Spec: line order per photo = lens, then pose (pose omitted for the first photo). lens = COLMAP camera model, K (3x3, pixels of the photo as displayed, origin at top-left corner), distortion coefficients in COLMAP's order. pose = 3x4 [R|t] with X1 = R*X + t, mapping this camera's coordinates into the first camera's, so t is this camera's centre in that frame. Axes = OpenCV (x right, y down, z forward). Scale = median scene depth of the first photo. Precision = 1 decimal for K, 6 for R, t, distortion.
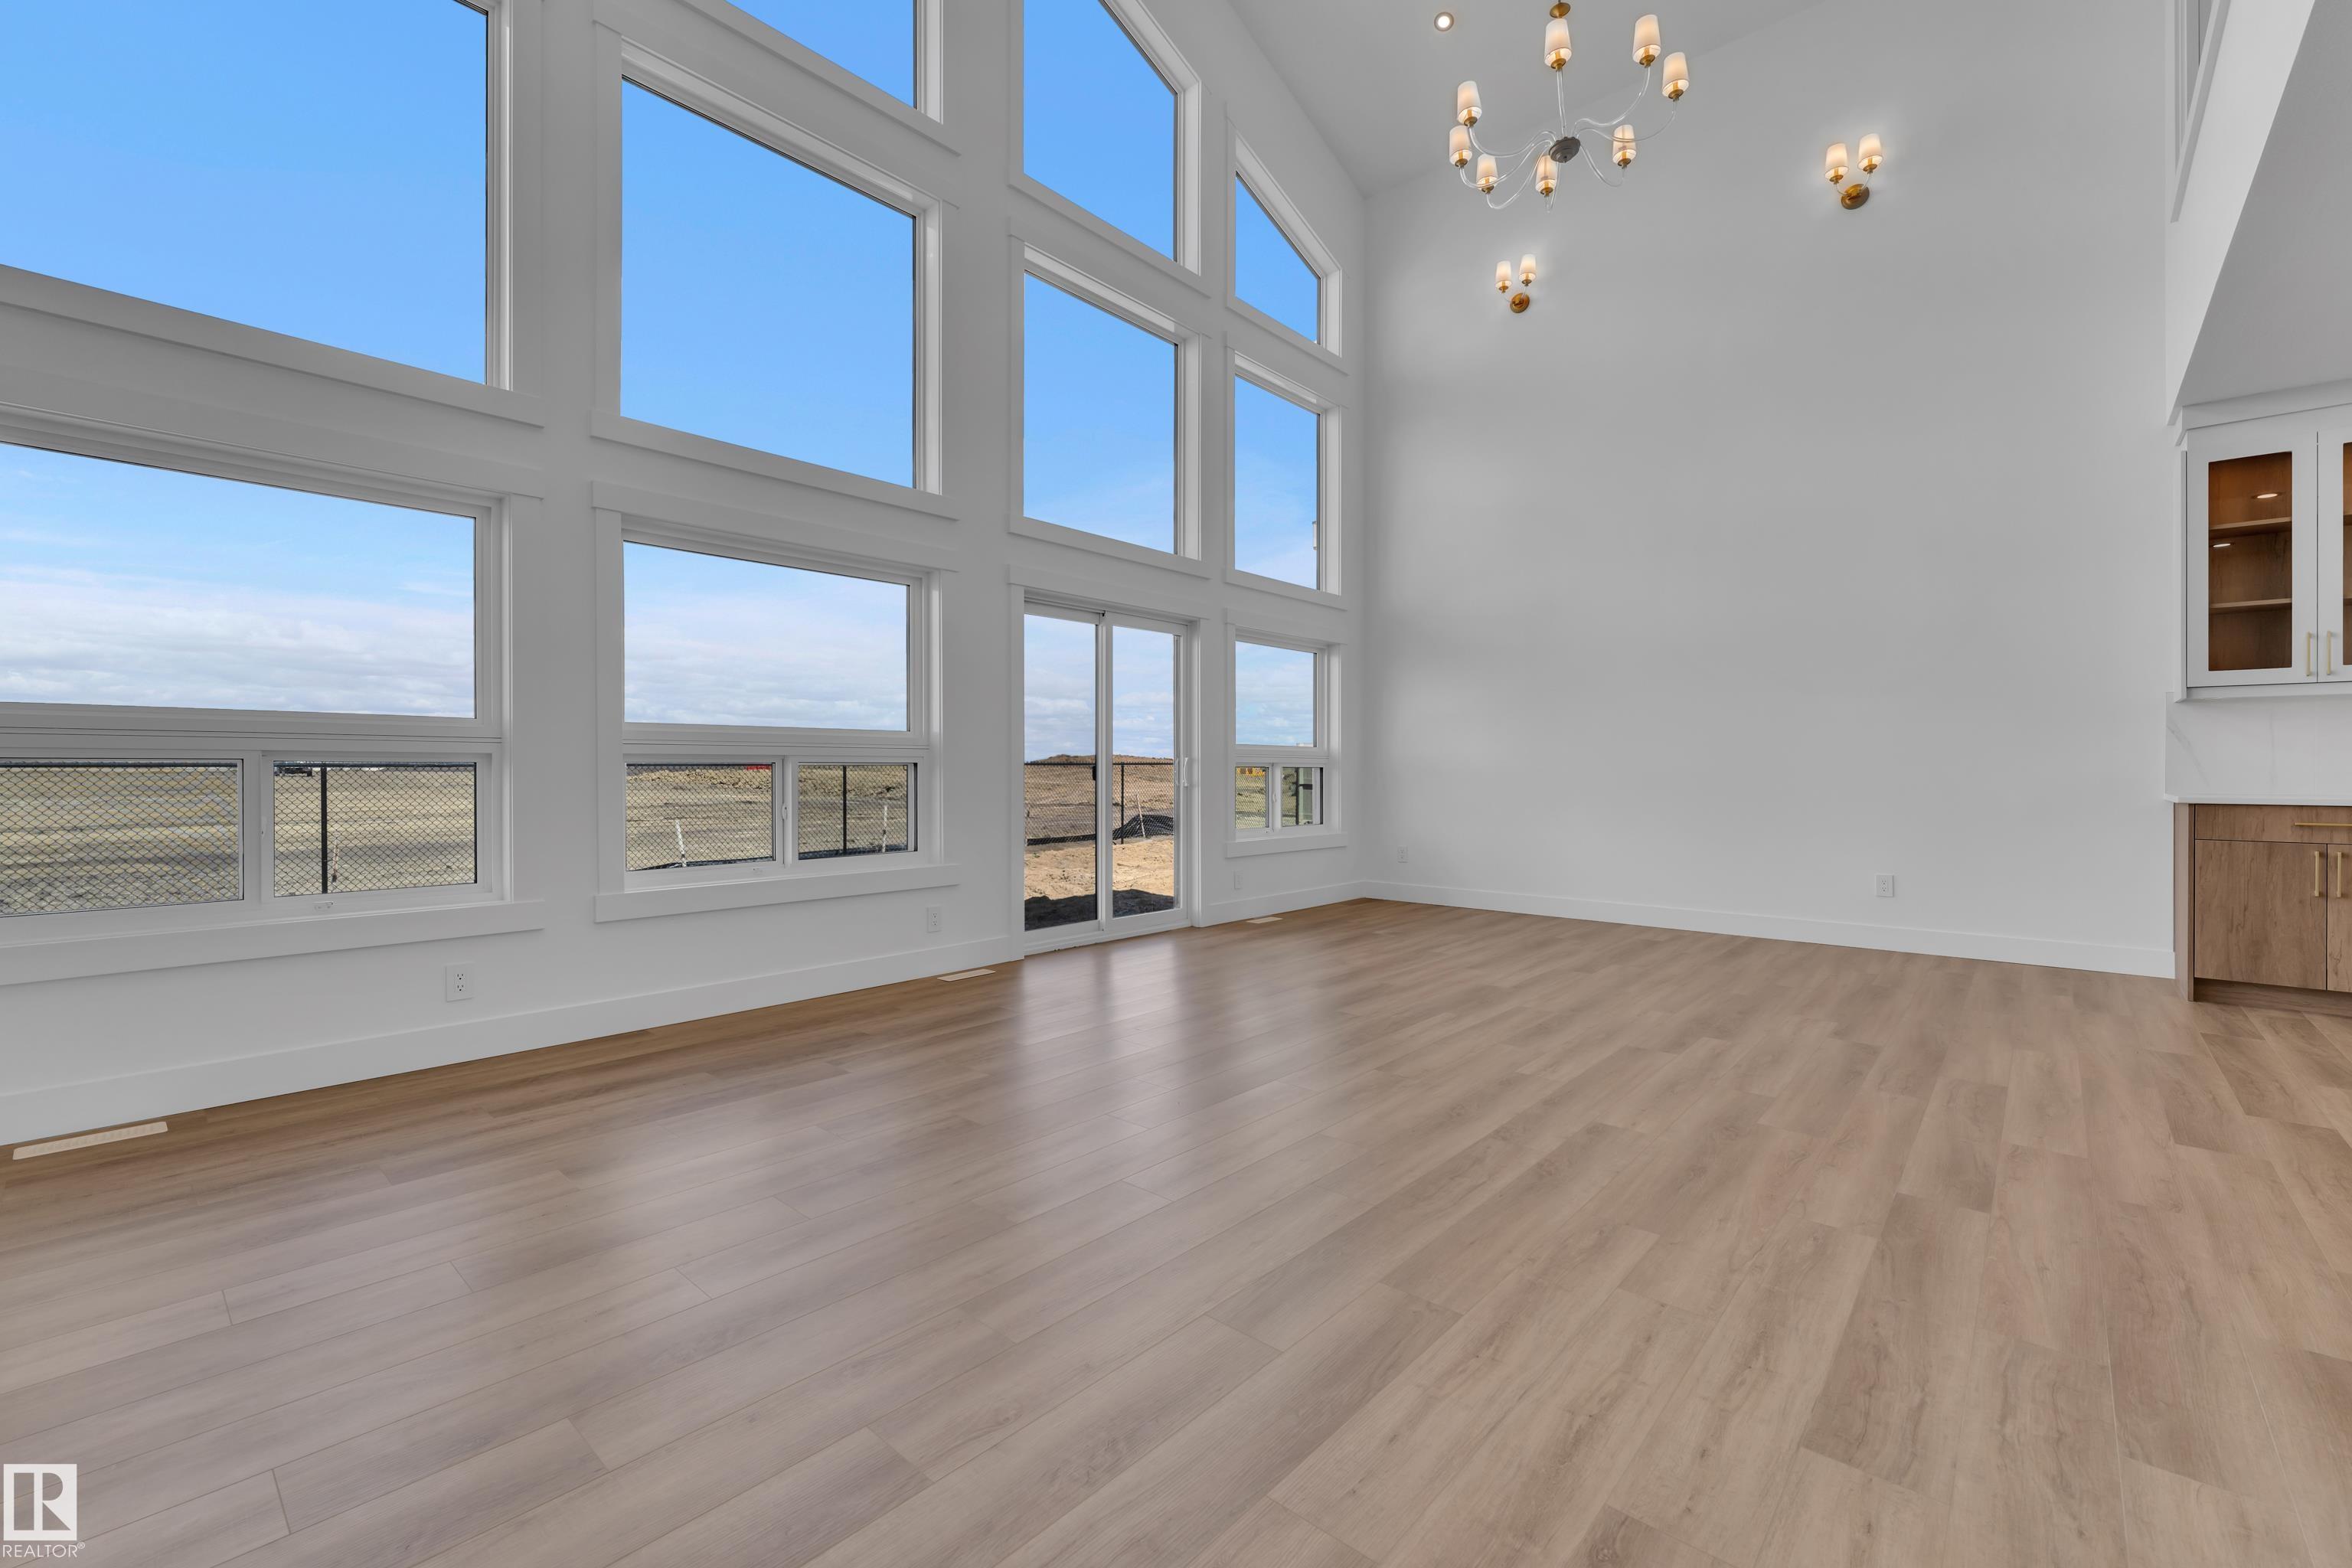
lens RADIAL K [[988.4, 0, 1170.5], [0, 988.4, 767.3], [0, 0, 1]] dist [-0.002119, -0.000762]
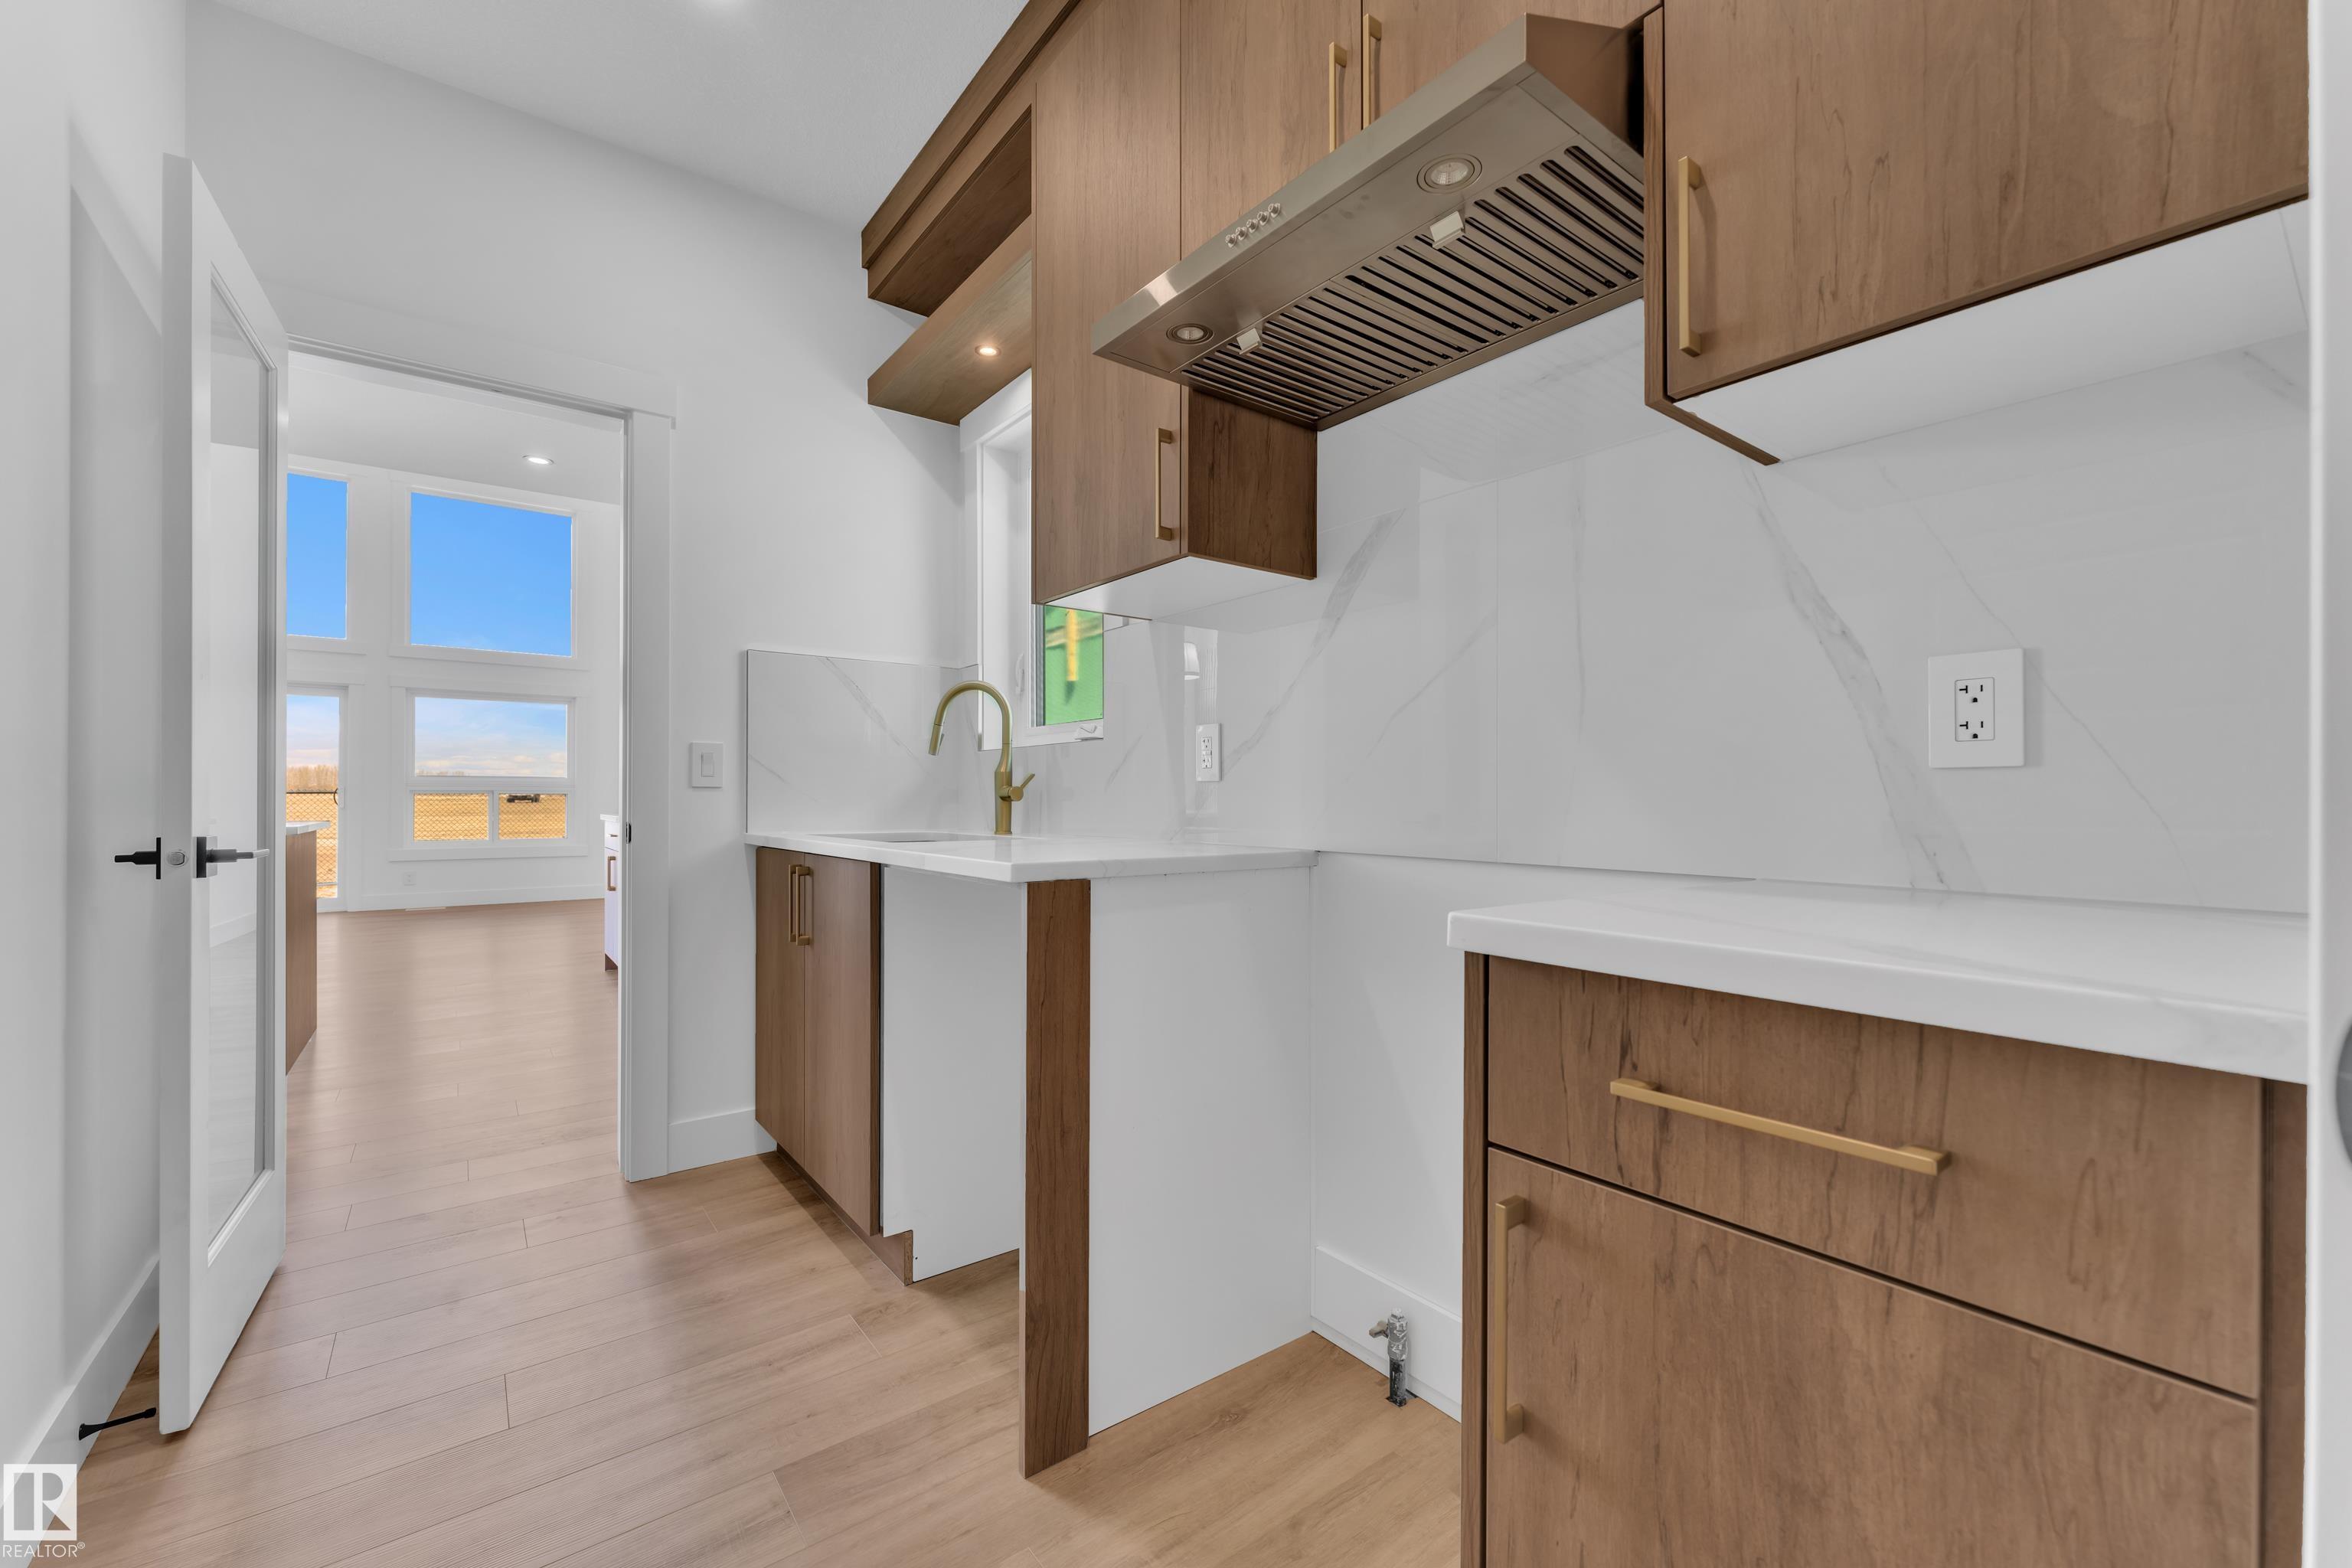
lens RADIAL K [[971.7, 0, 1177.6], [0, 971.7, 794.4], [0, 0, 1]] dist [-0.005291, 0.000615]
pose [[0.979345, -0.002738, -0.202176, 1.966199], [0.002994, 0.999995, 0.000958, 0.003737], [0.202173, -0.001544, 0.979349, -0.112938]]
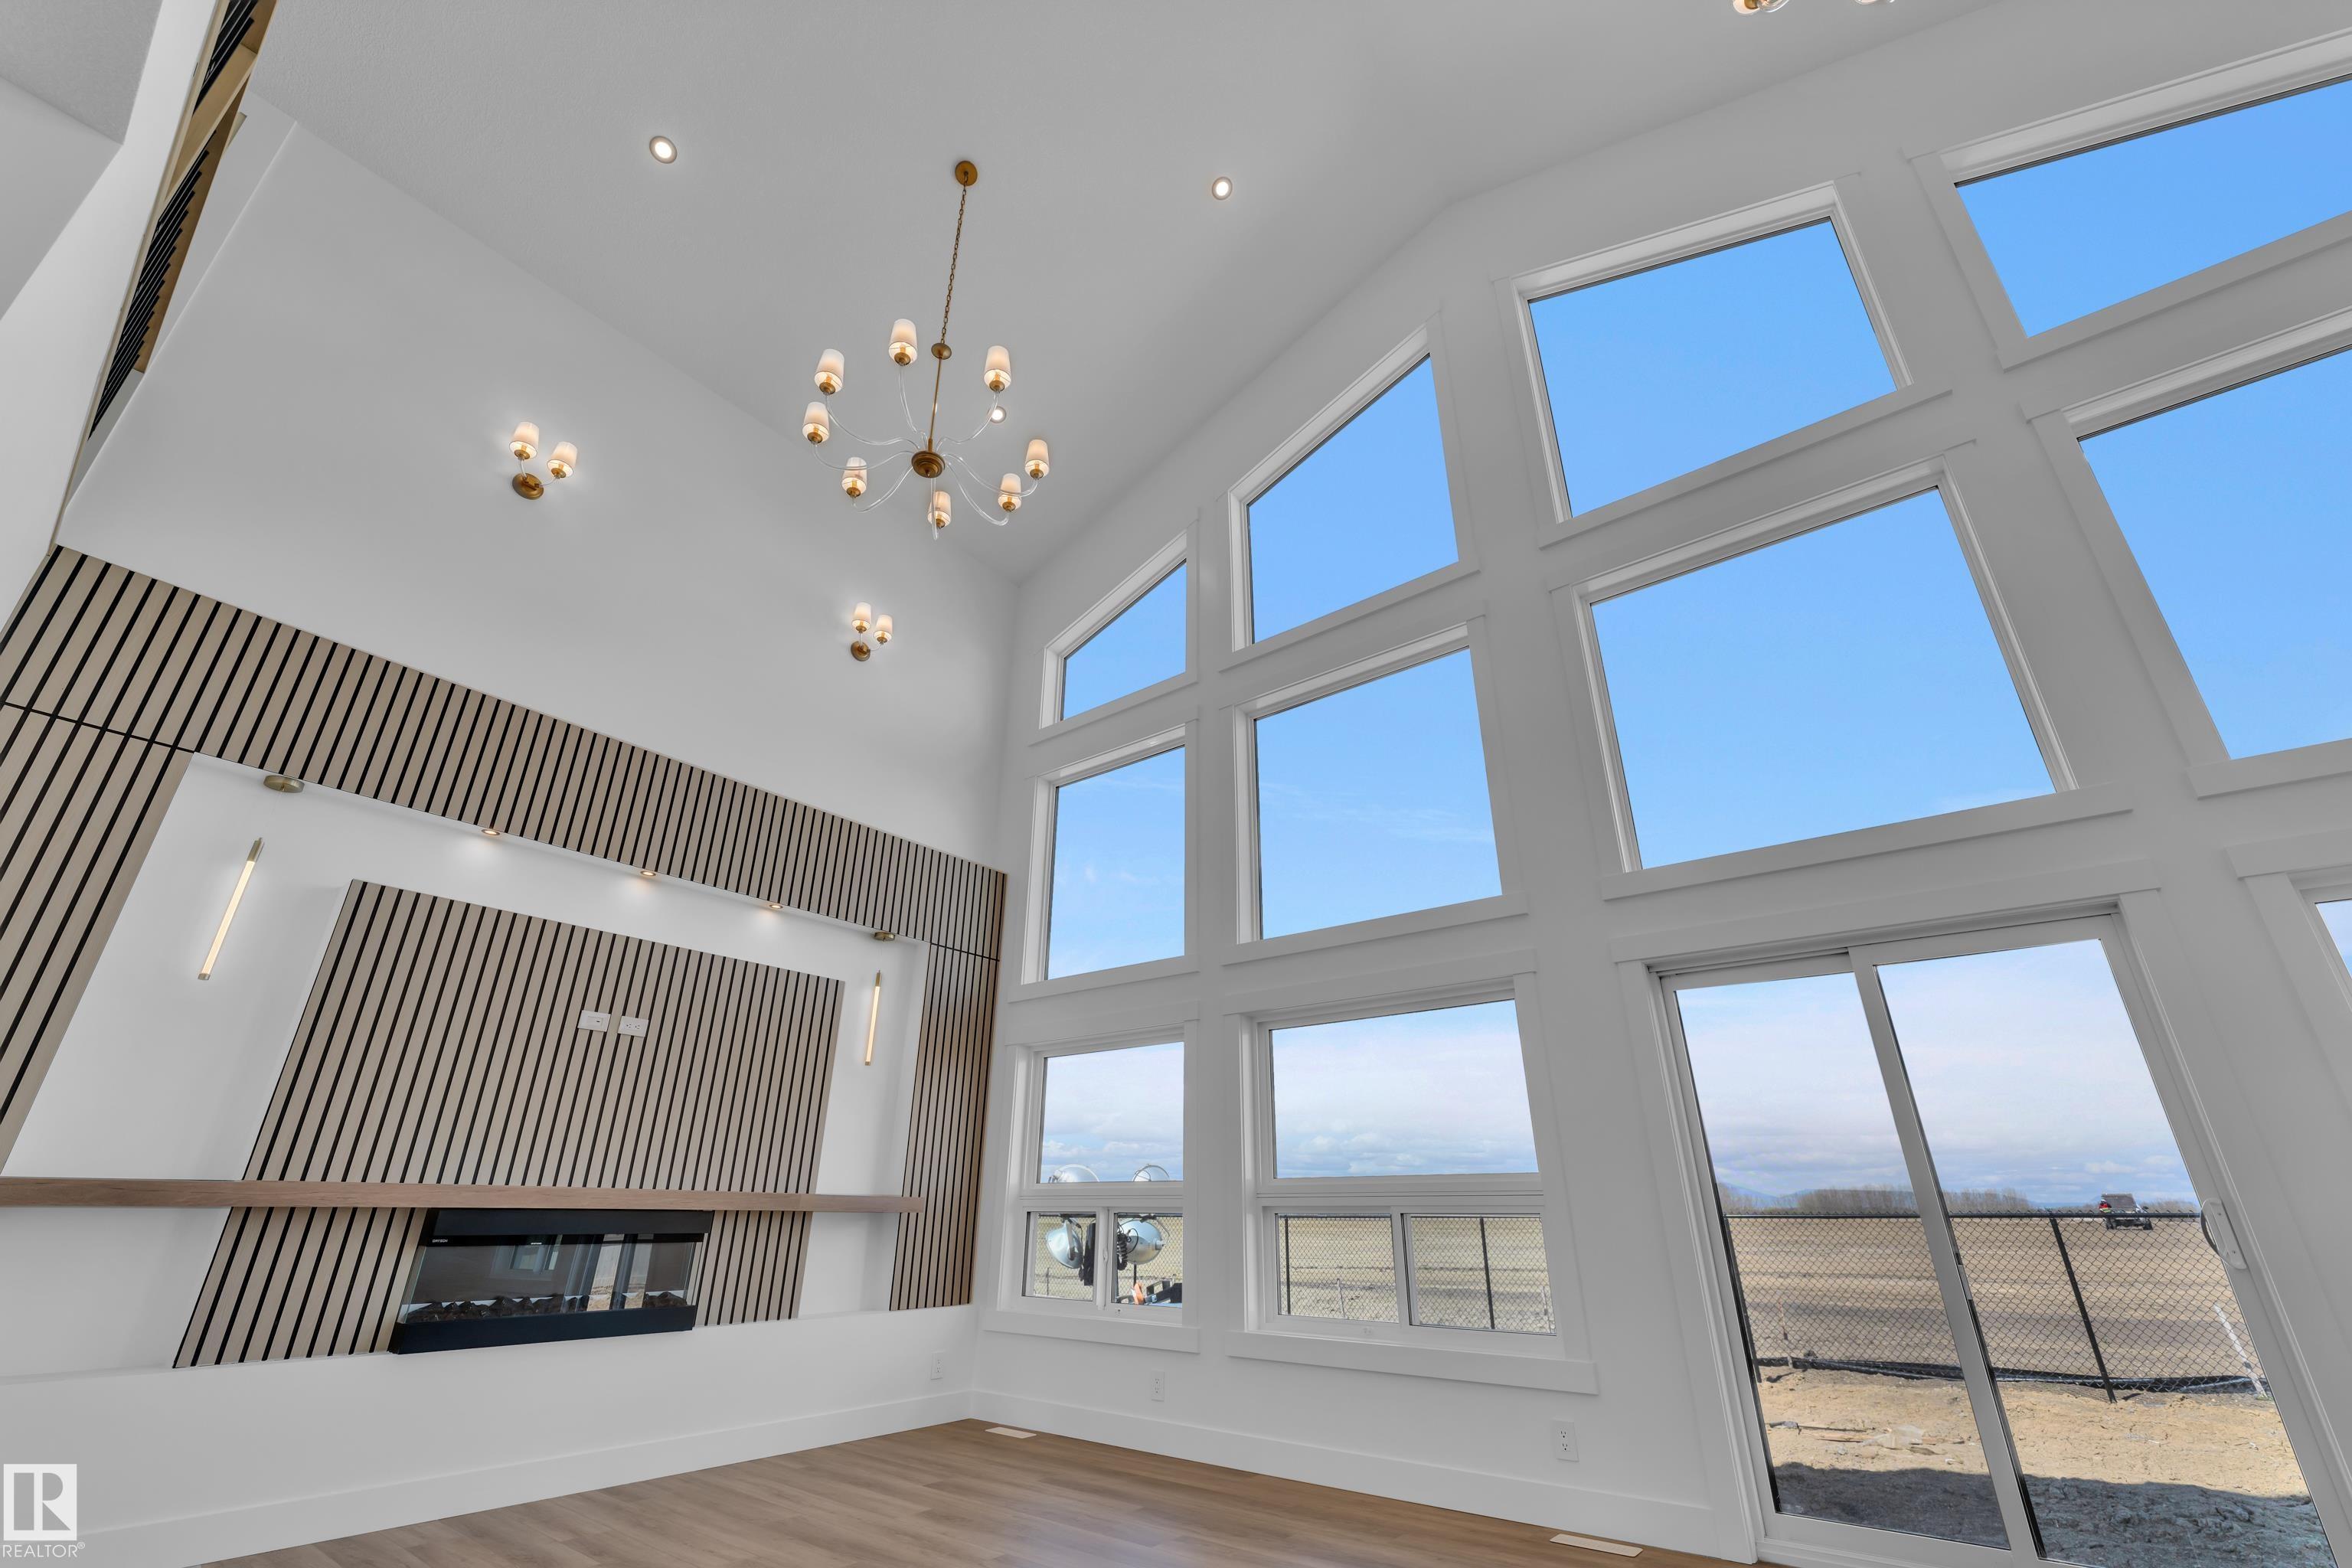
lens RADIAL K [[971.7, 0, 1173.3], [0, 971.7, 785.2], [0, 0, 1]] dist [-0.005291, 0.000615]
pose [[0.058375, -0.405381, -0.912282, 0.651799], [-0.004406, 0.913727, -0.406305, -0.001310], [0.998285, 0.027738, 0.051553, 0.684804]]
